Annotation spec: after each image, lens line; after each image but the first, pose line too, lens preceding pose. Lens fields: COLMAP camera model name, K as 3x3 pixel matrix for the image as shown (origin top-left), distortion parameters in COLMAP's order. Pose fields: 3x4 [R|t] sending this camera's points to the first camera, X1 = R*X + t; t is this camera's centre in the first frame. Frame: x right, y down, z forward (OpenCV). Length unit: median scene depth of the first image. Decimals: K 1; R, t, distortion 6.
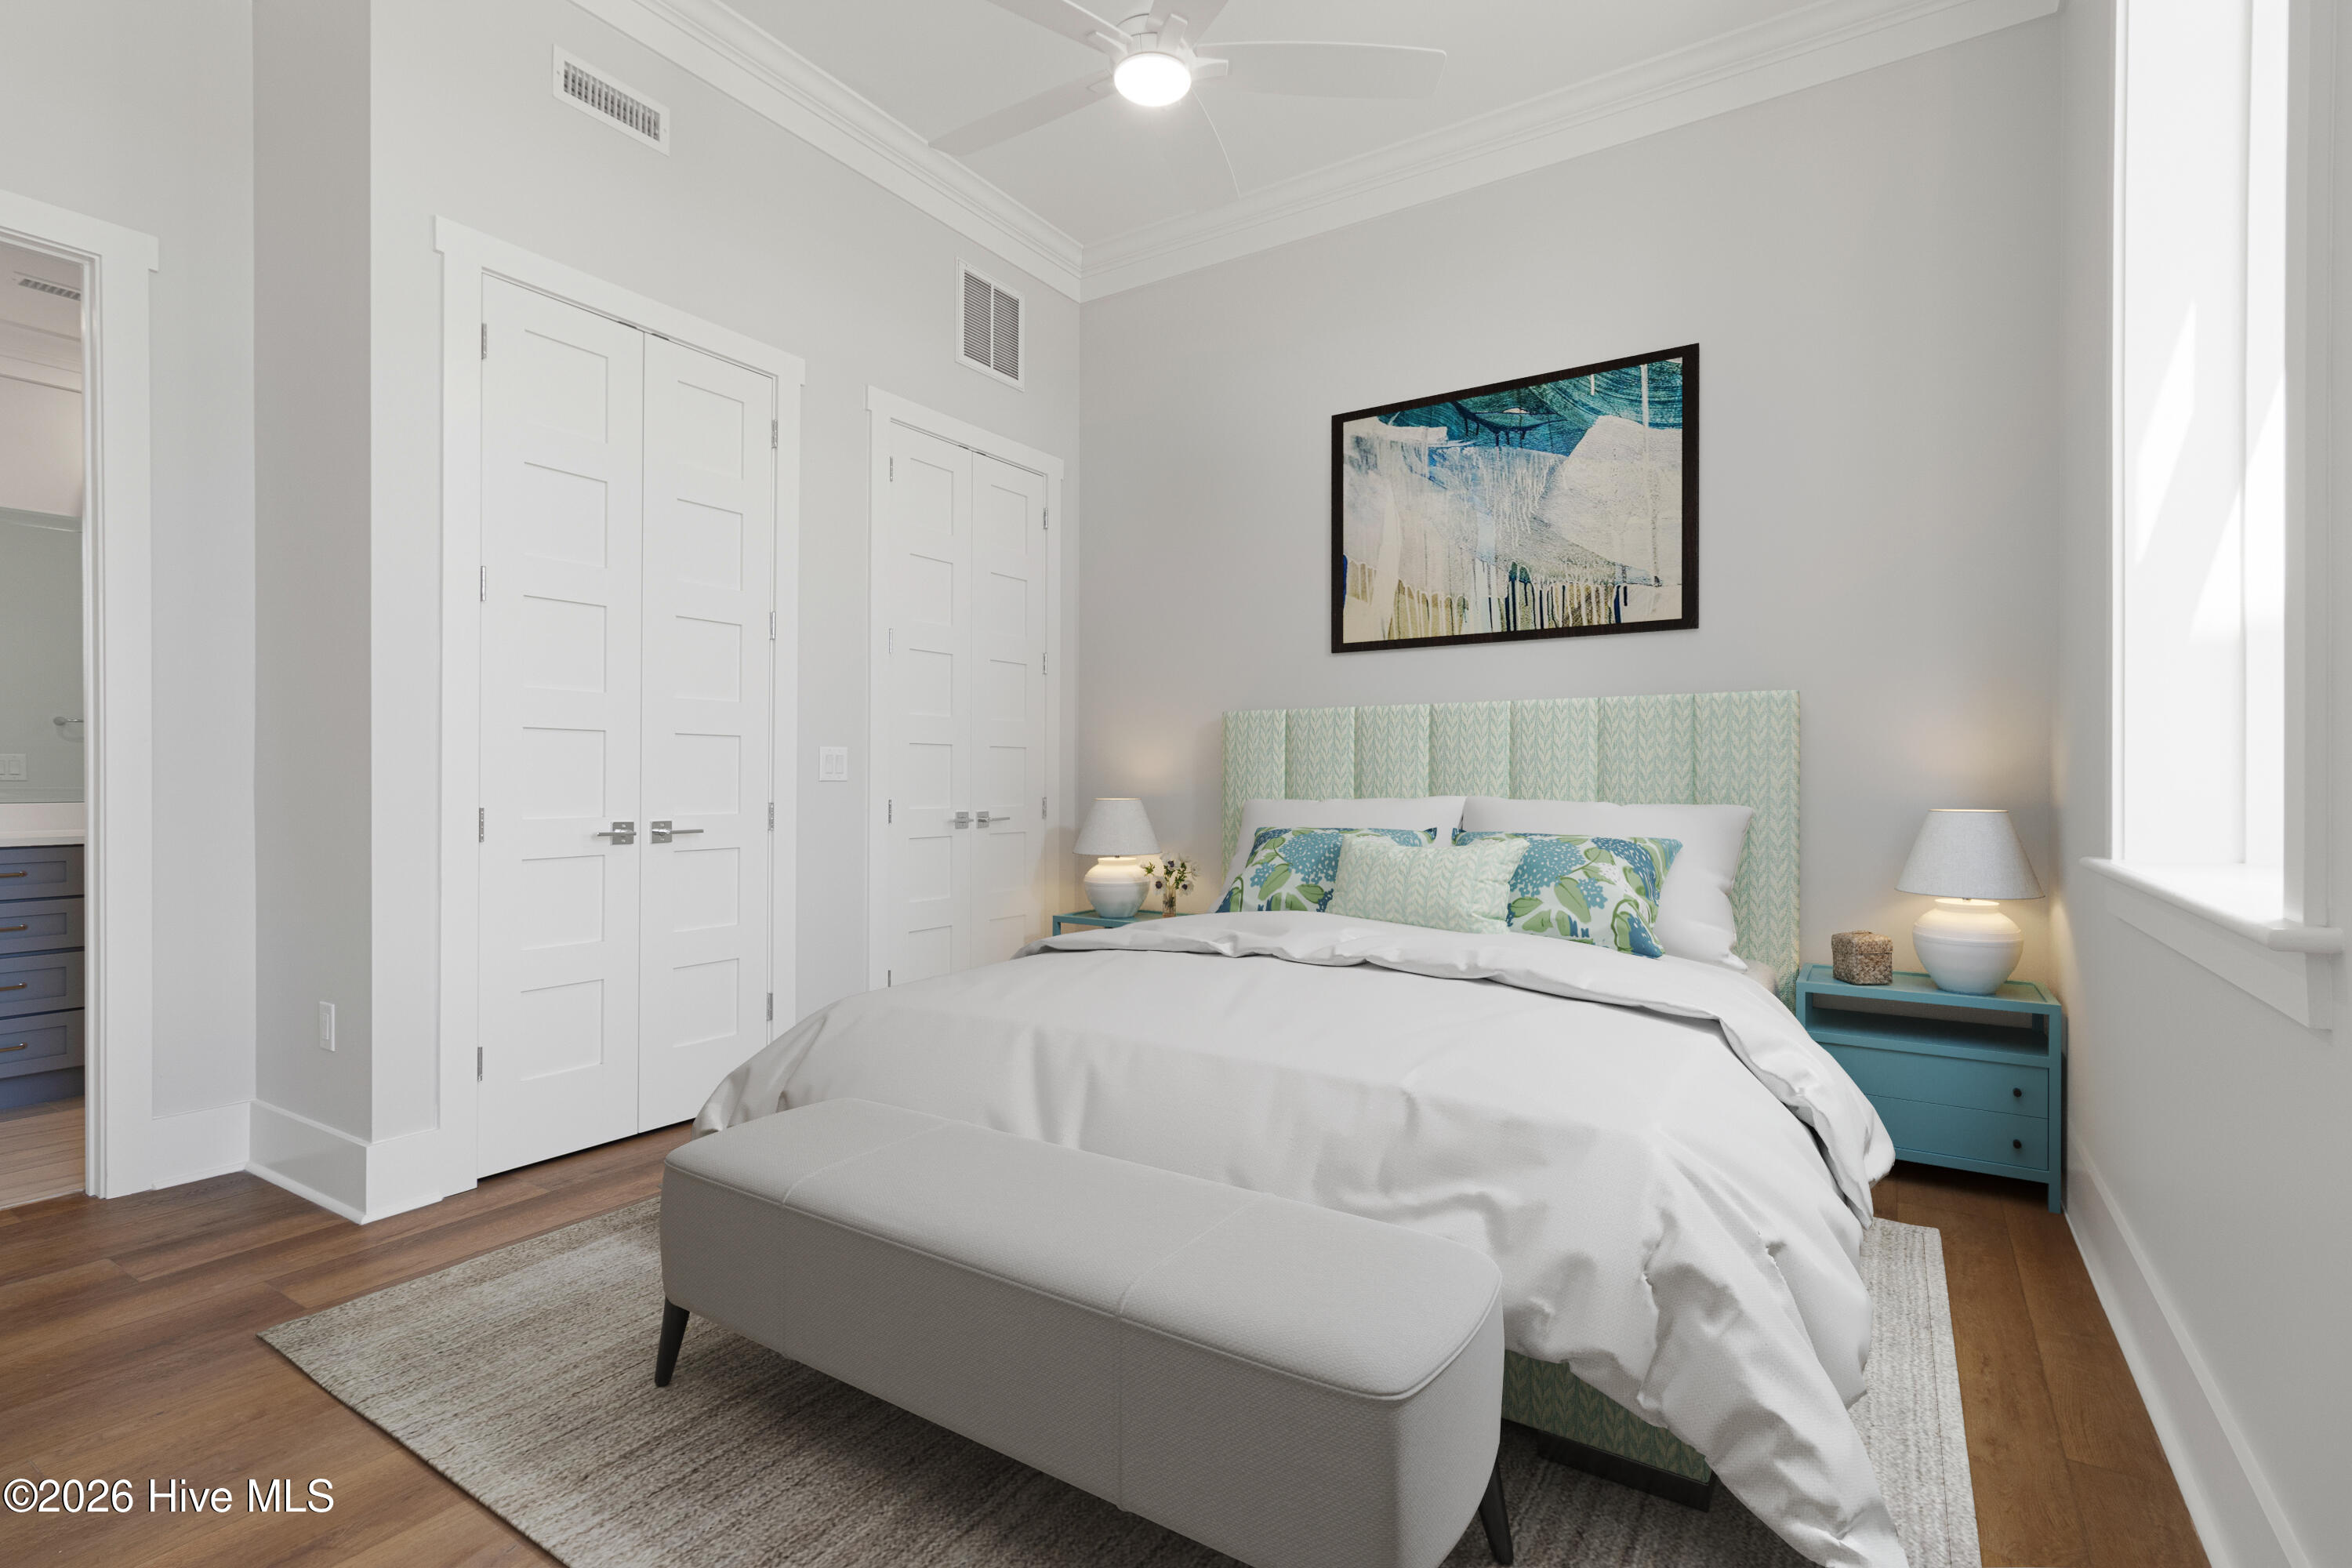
lens RADIAL K [[1104.6, 0, 1170.2], [0, 1104.6, 776.7], [0, 0, 1]] dist [-0.006957, 0.000012]
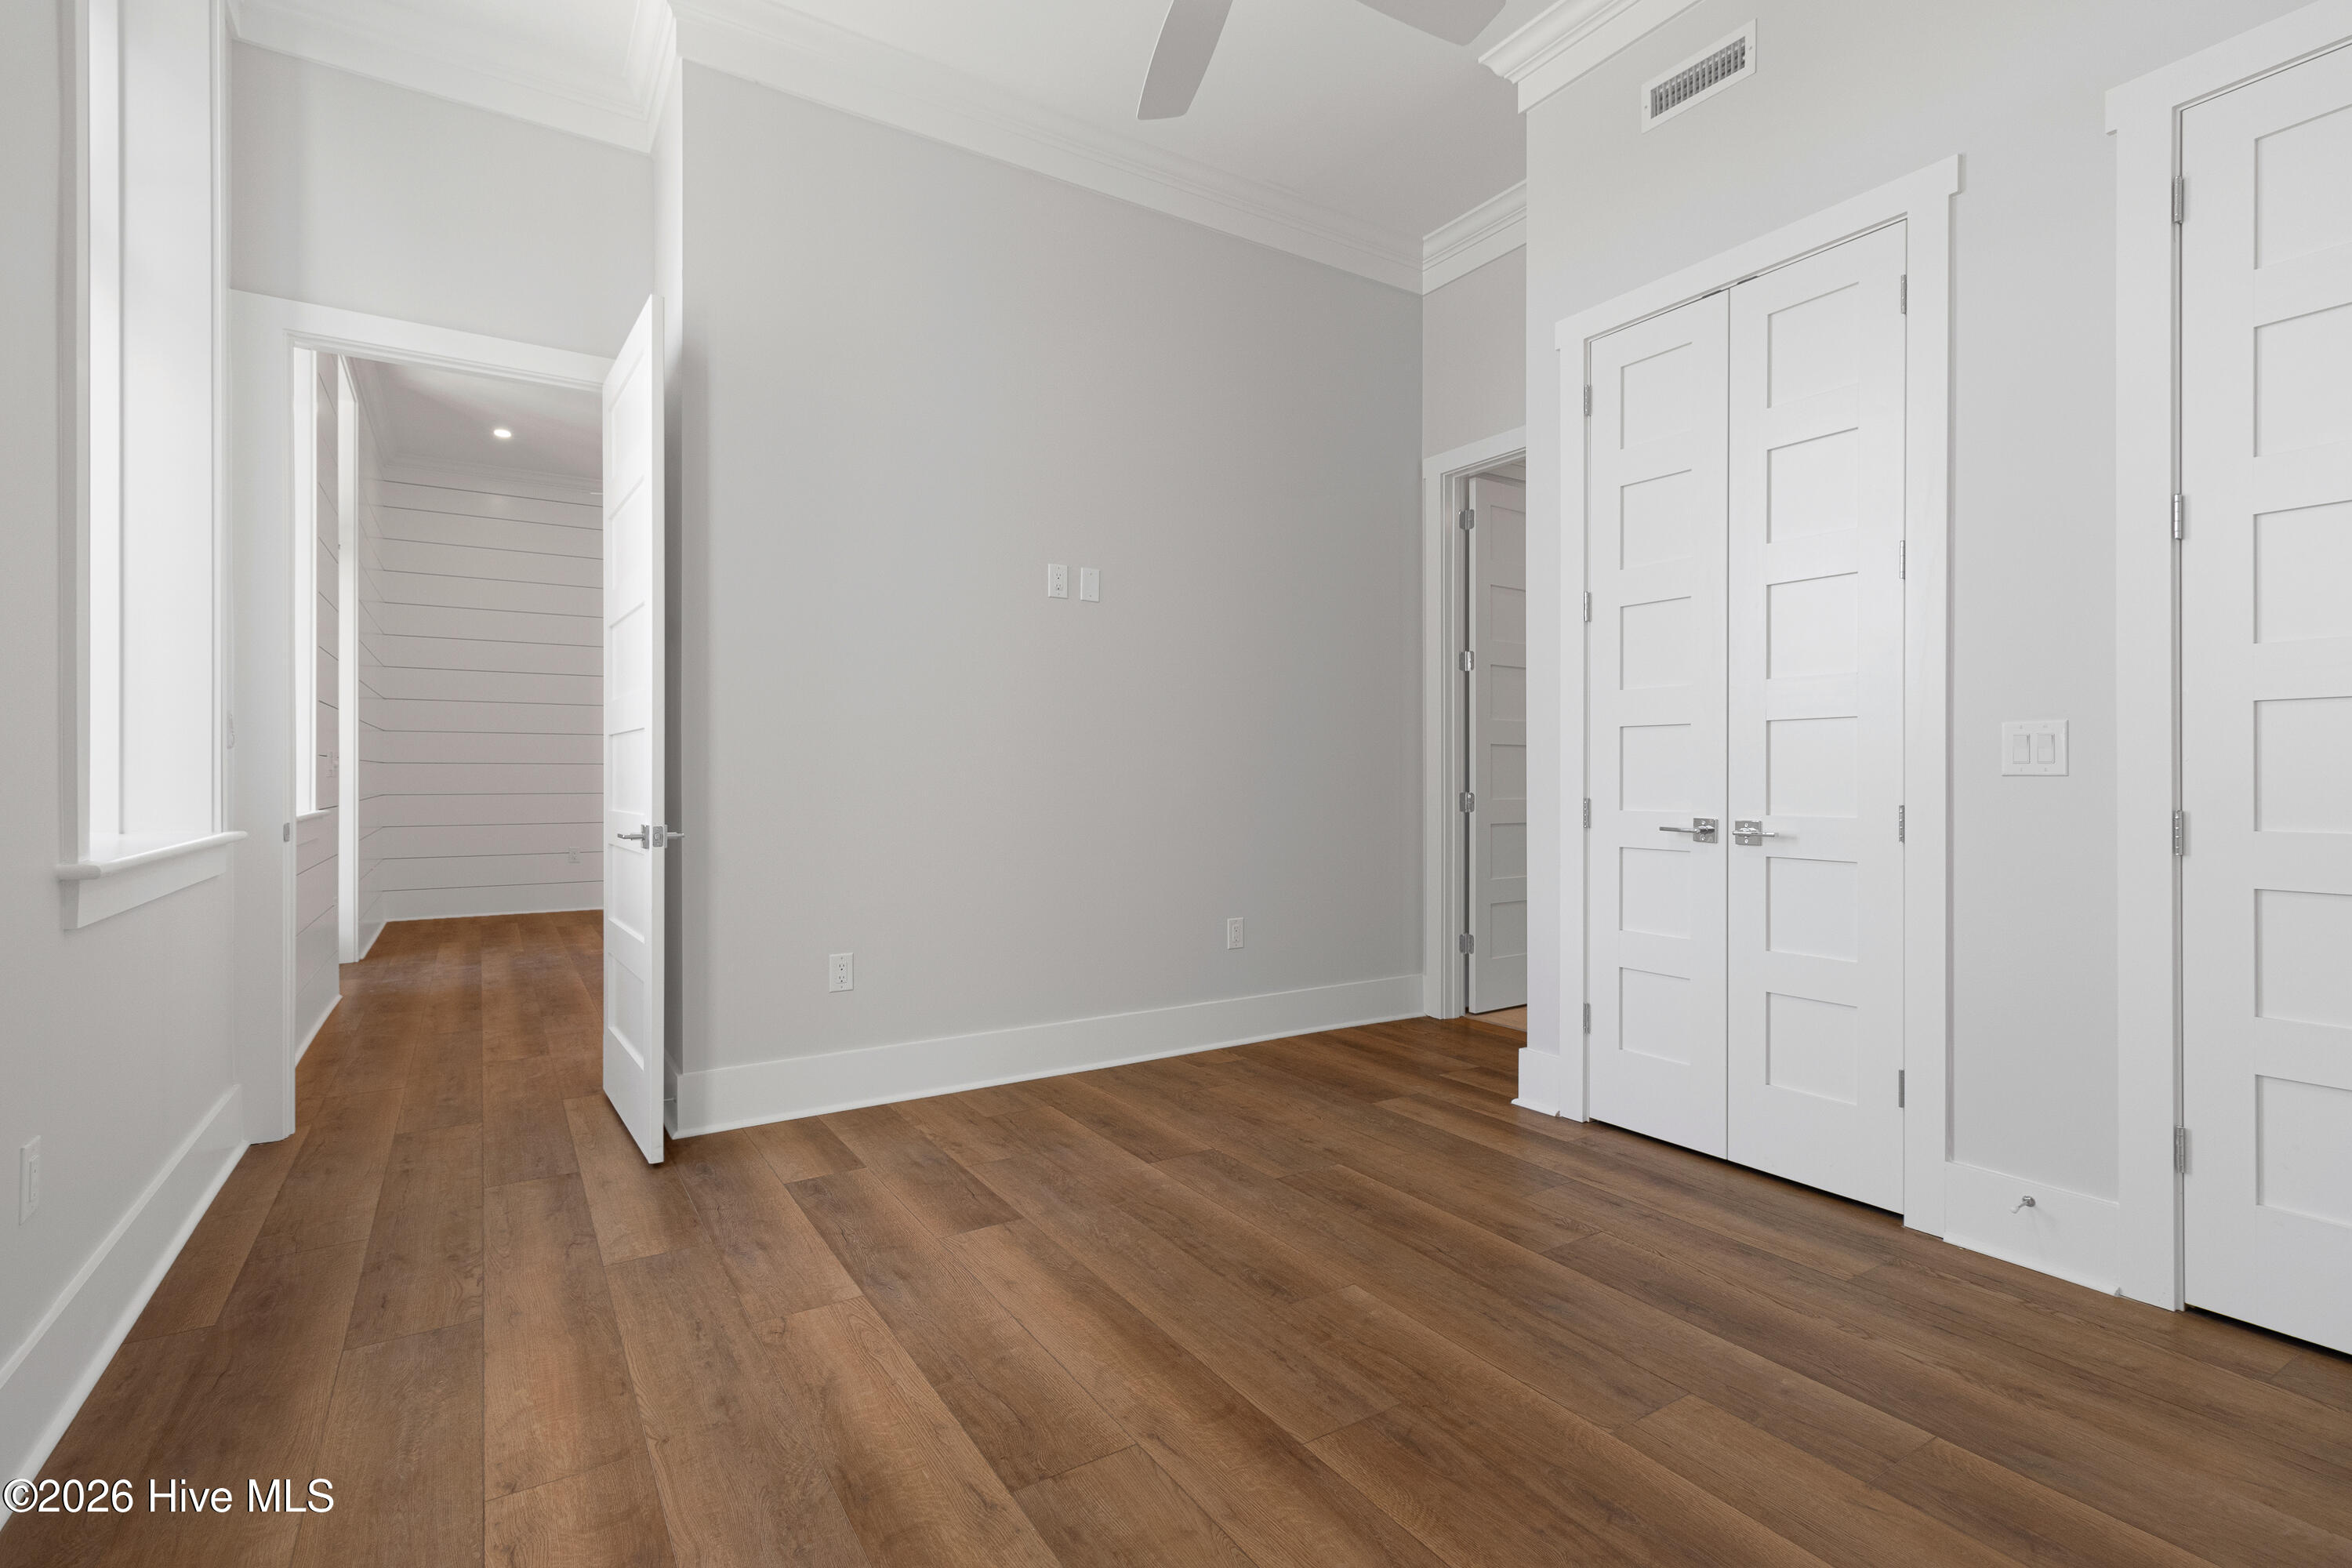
lens RADIAL K [[1104.6, 0, 1170.2], [0, 1104.6, 776.7], [0, 0, 1]] dist [-0.006957, 0.000012]
pose [[-0.423081, -0.007266, -0.906063, 0.556862], [0.000996, 0.999964, -0.008485, 0.011554], [0.906091, -0.004492, -0.423059, 0.970547]]
